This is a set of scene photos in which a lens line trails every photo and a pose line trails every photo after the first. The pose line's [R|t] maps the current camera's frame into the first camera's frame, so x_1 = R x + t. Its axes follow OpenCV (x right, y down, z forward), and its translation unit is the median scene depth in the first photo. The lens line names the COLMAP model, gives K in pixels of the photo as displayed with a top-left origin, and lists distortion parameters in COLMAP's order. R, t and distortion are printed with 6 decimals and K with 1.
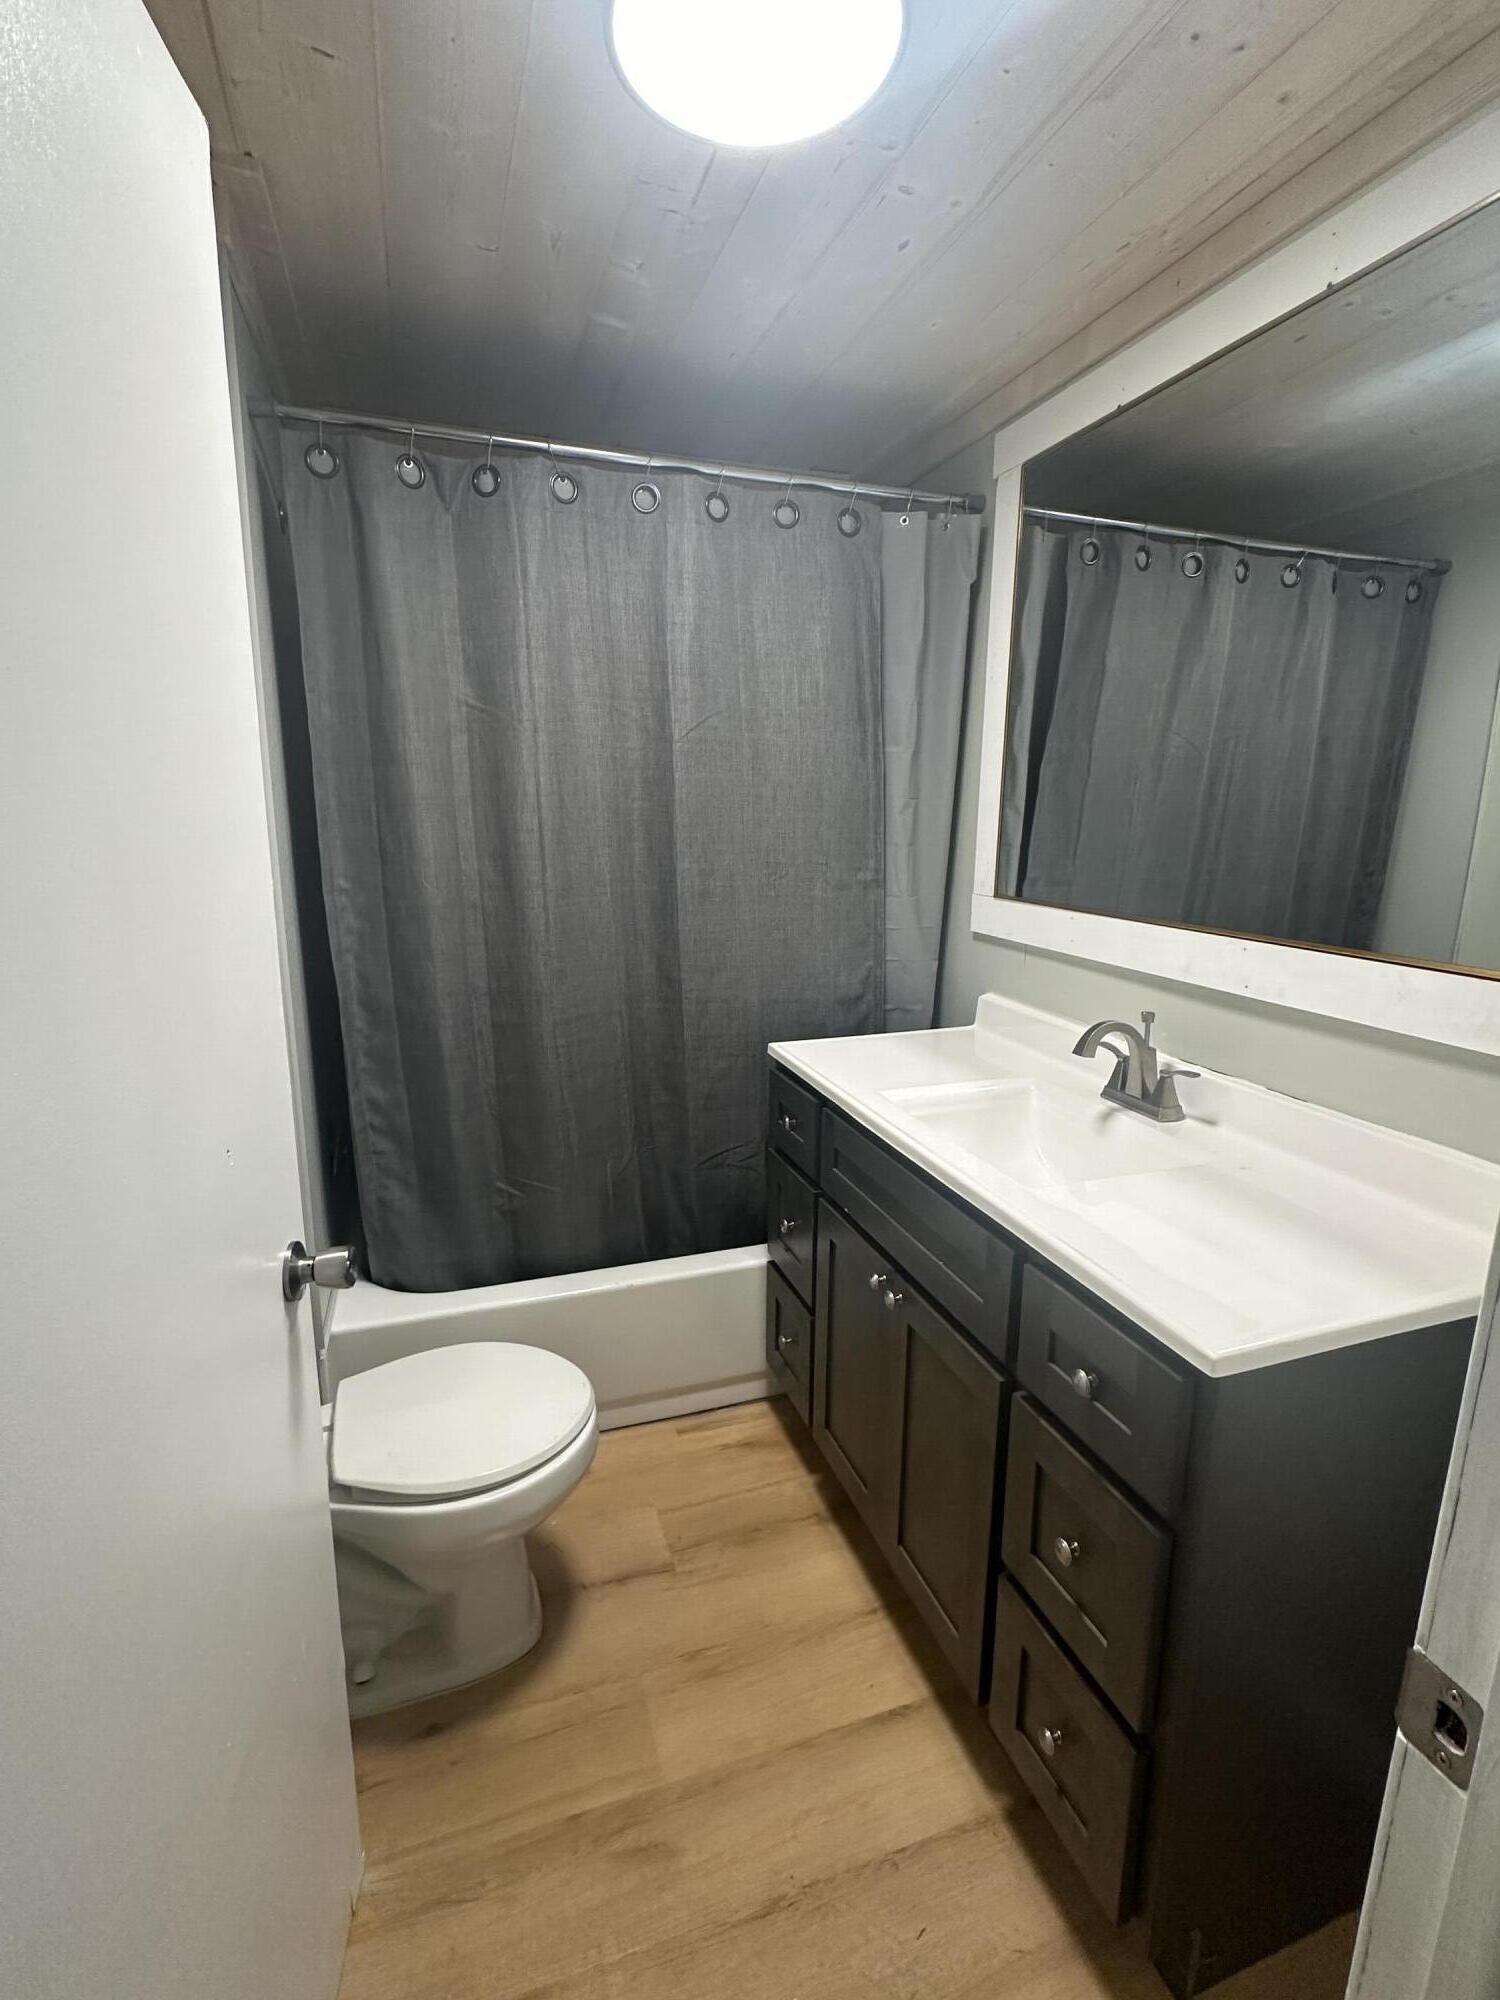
lens RADIAL K [[914.7, 0, 745.7], [0, 914.7, 1009.5], [0, 0, 1]] dist [-0.001350, -0.000402]
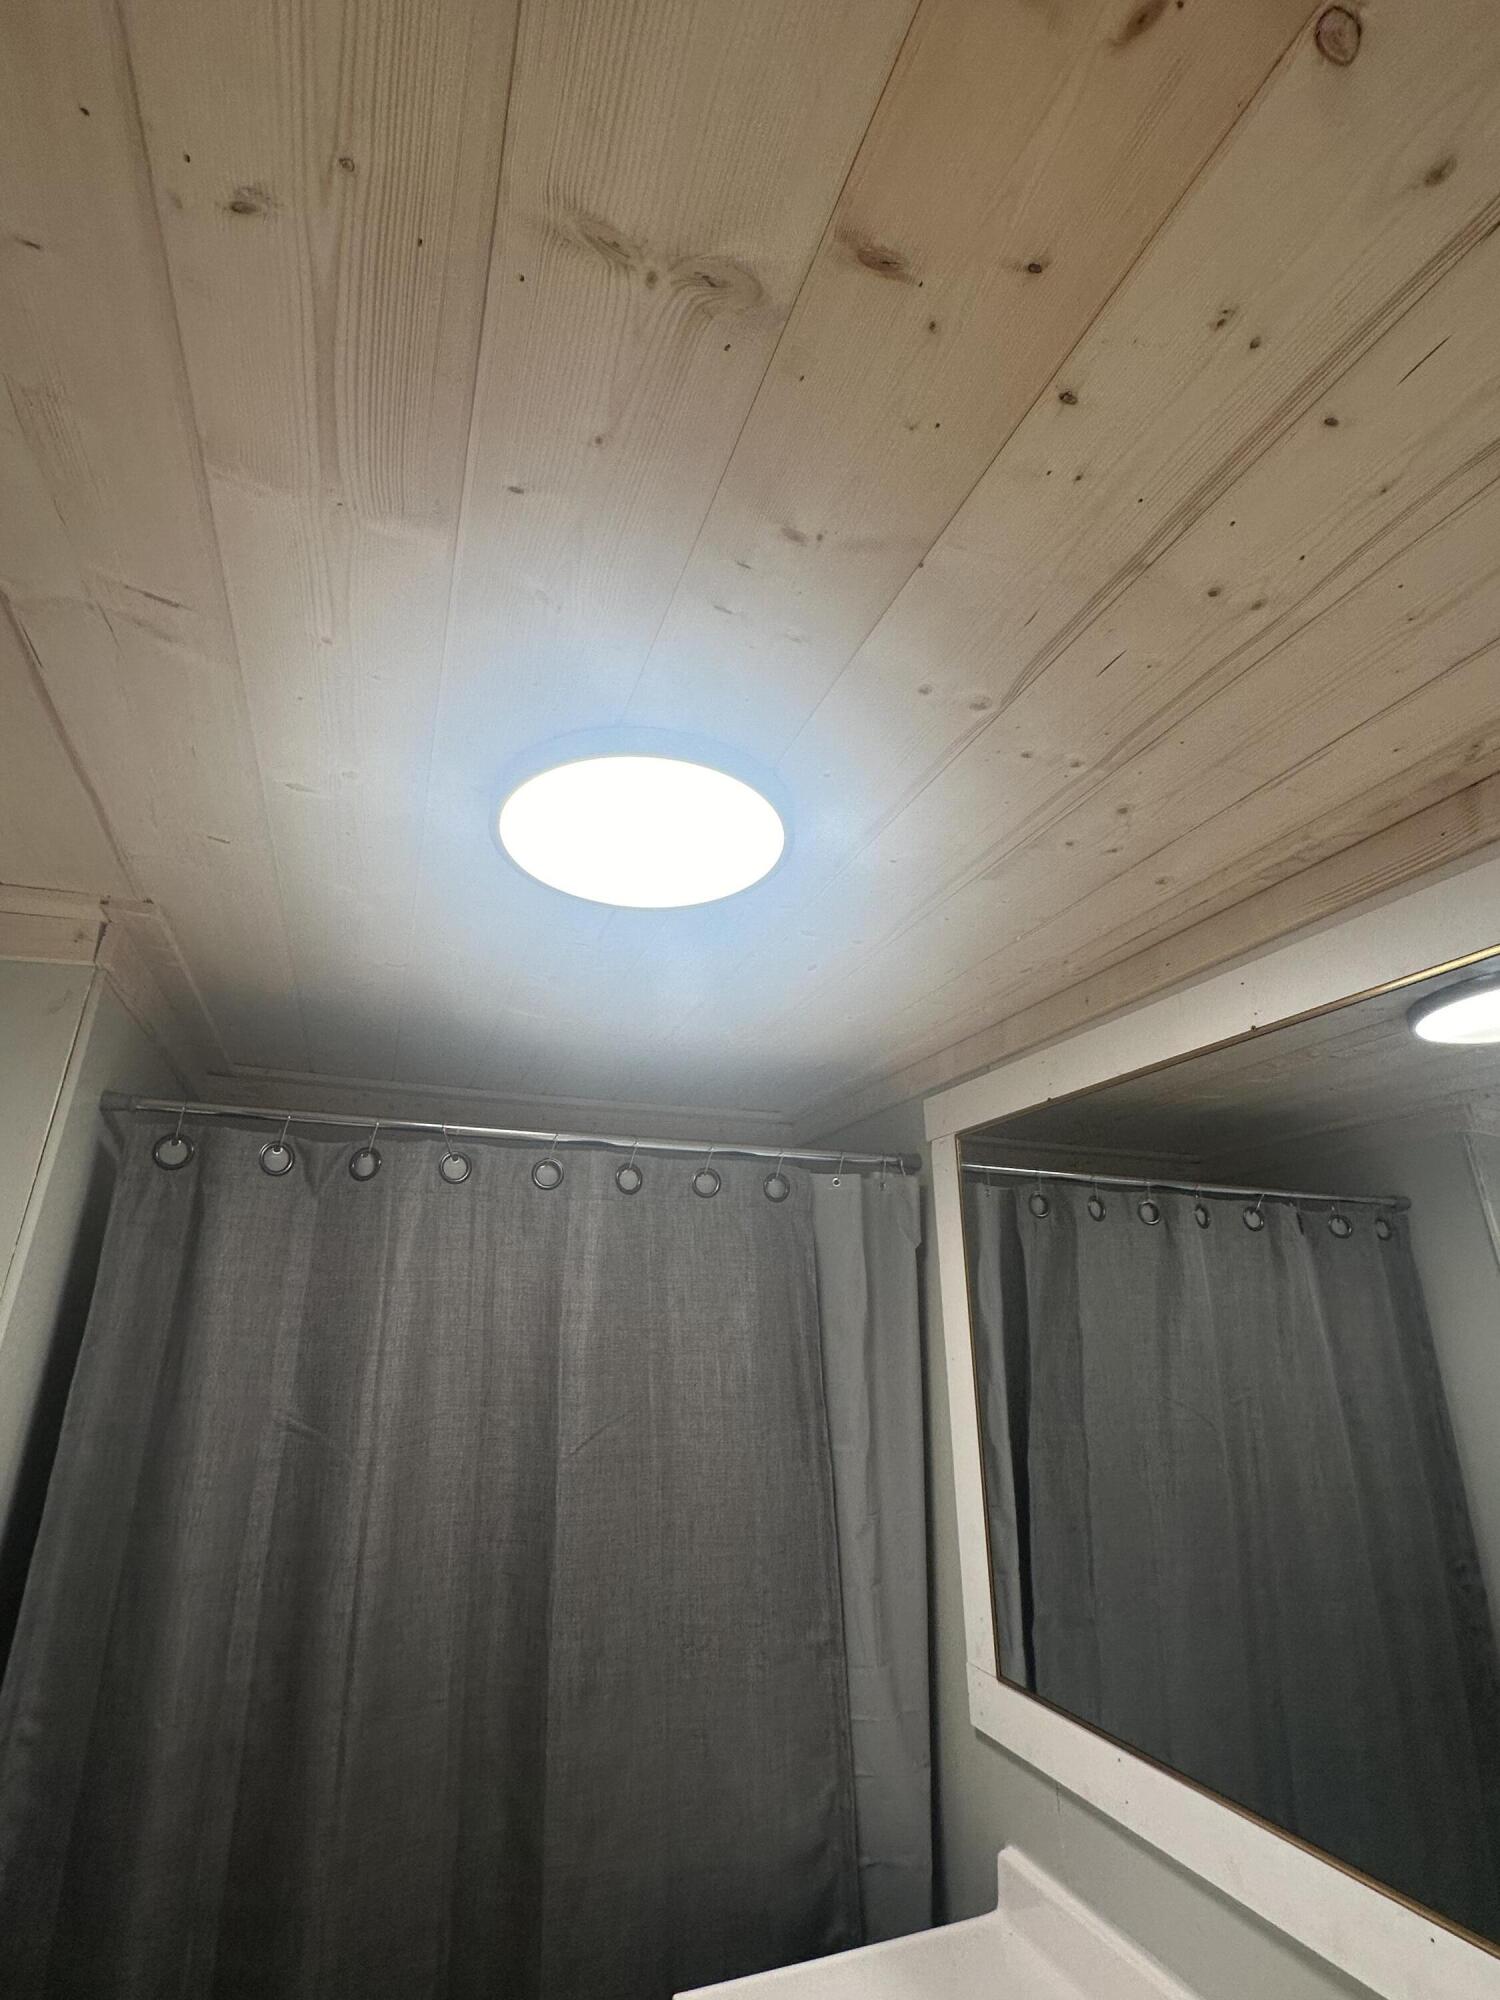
lens RADIAL K [[914.7, 0, 750.2], [0, 914.7, 994.3], [0, 0, 1]] dist [-0.001350, -0.000402]
pose [[0.999096, 0.006855, 0.041952, 0.045449], [0.016701, 0.844245, -0.535696, -0.198223], [-0.039090, 0.535913, 0.843368, 0.120773]]
